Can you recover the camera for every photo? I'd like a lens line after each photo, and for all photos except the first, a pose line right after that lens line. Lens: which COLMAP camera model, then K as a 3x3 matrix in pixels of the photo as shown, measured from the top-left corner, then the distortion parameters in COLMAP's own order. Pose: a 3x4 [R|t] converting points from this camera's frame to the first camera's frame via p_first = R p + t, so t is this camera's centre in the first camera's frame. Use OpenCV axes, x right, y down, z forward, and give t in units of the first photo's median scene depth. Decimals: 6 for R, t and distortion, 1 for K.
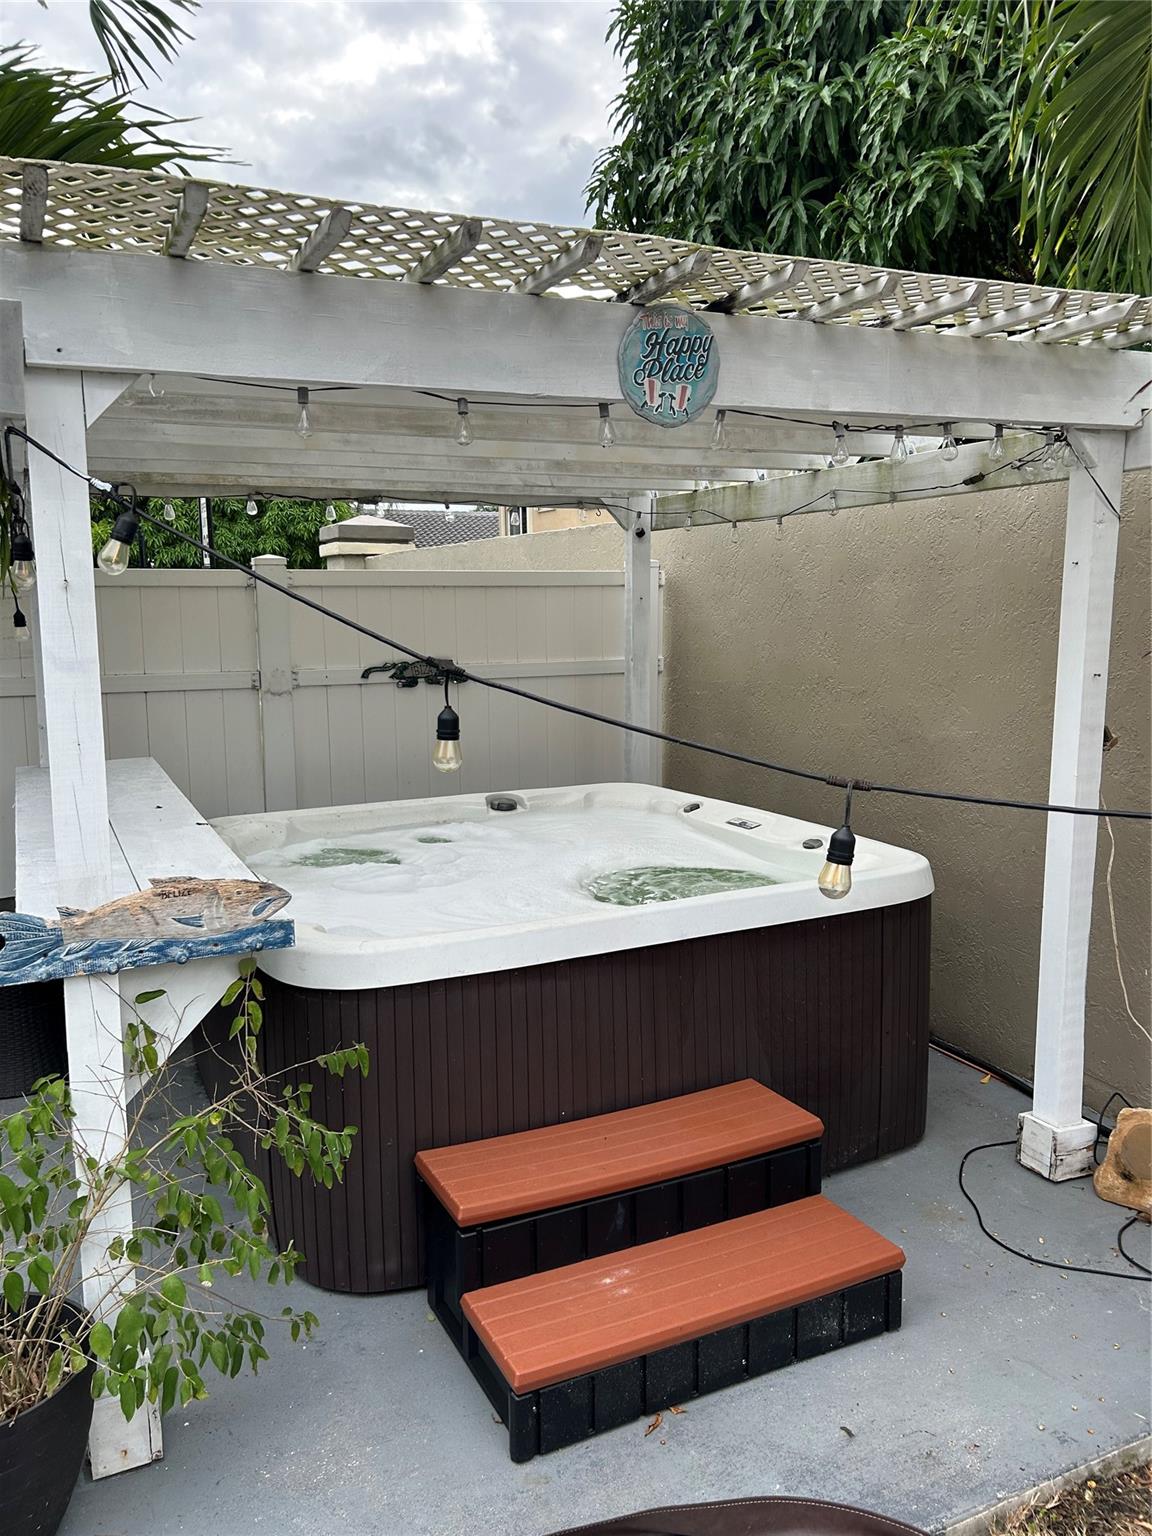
lens RADIAL K [[1155.1, 0, 570.0], [0, 1155.1, 771.8], [0, 0, 1]] dist [0.059573, -0.062636]
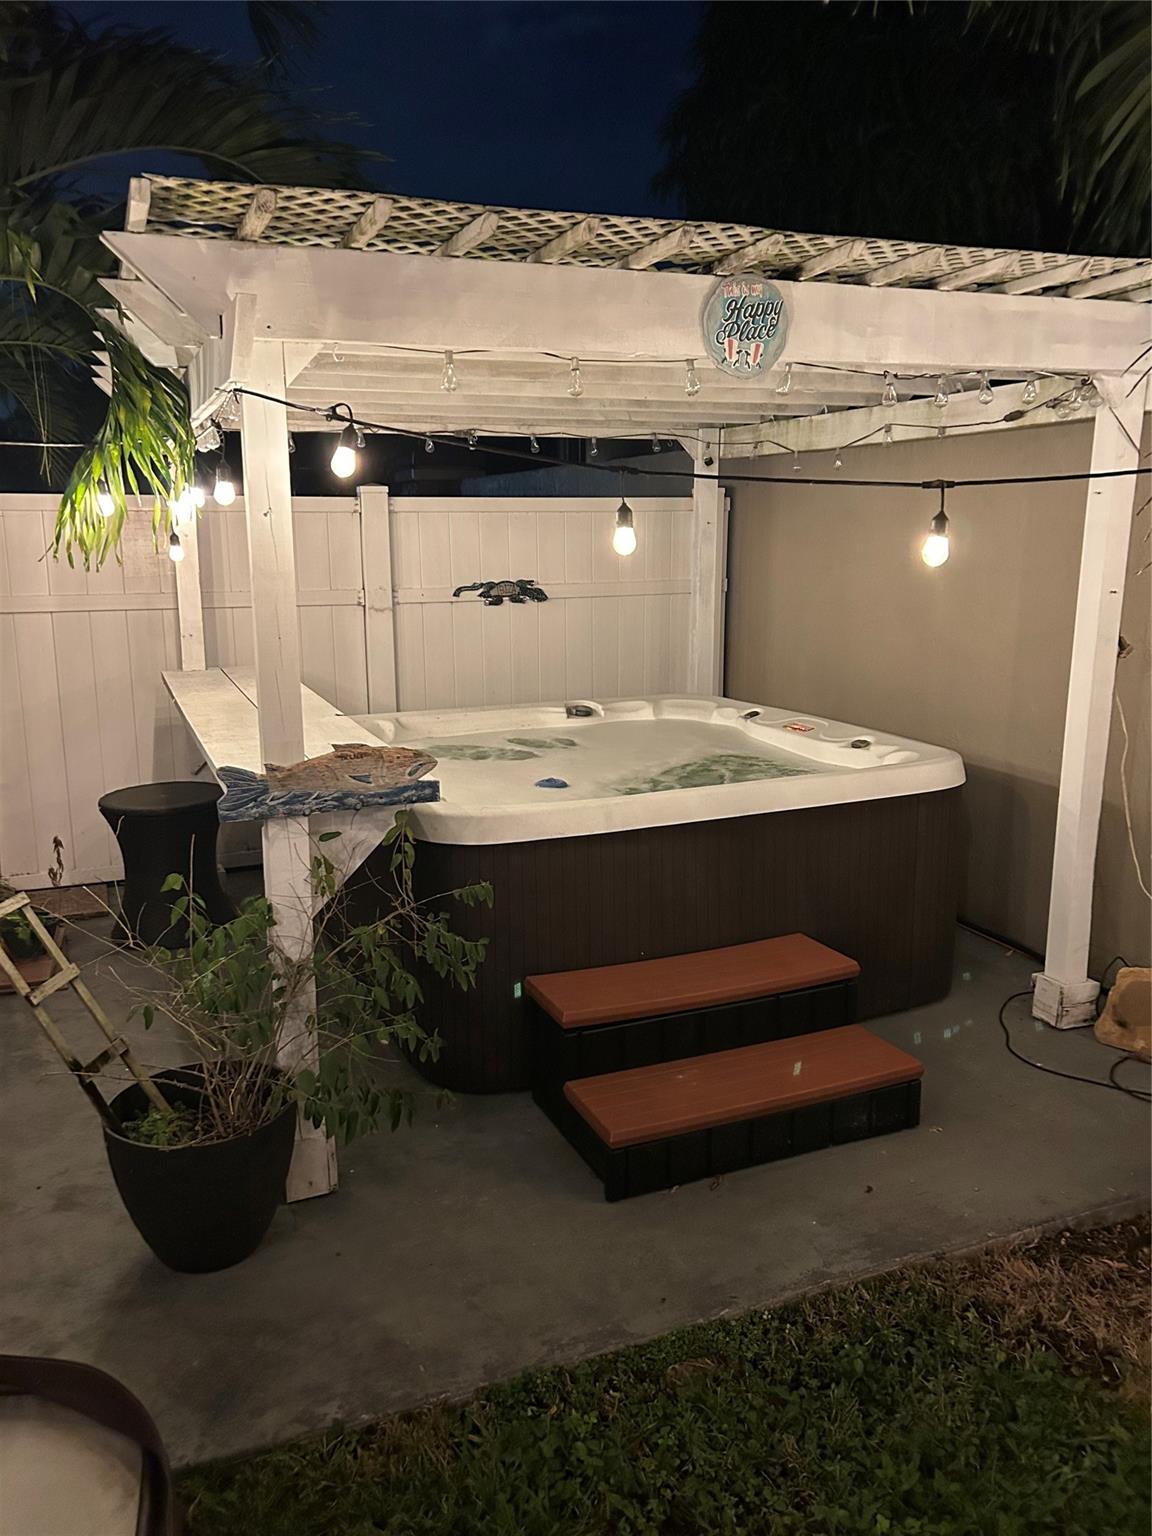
lens RADIAL K [[1155.1, 0, 562.0], [0, 1155.1, 768.4], [0, 0, 1]] dist [0.059573, -0.062636]
pose [[0.998587, 0.013596, -0.051376, -0.031161], [-0.010513, 0.998155, 0.059802, 0.030248], [0.052095, -0.059177, 0.996887, -0.203079]]
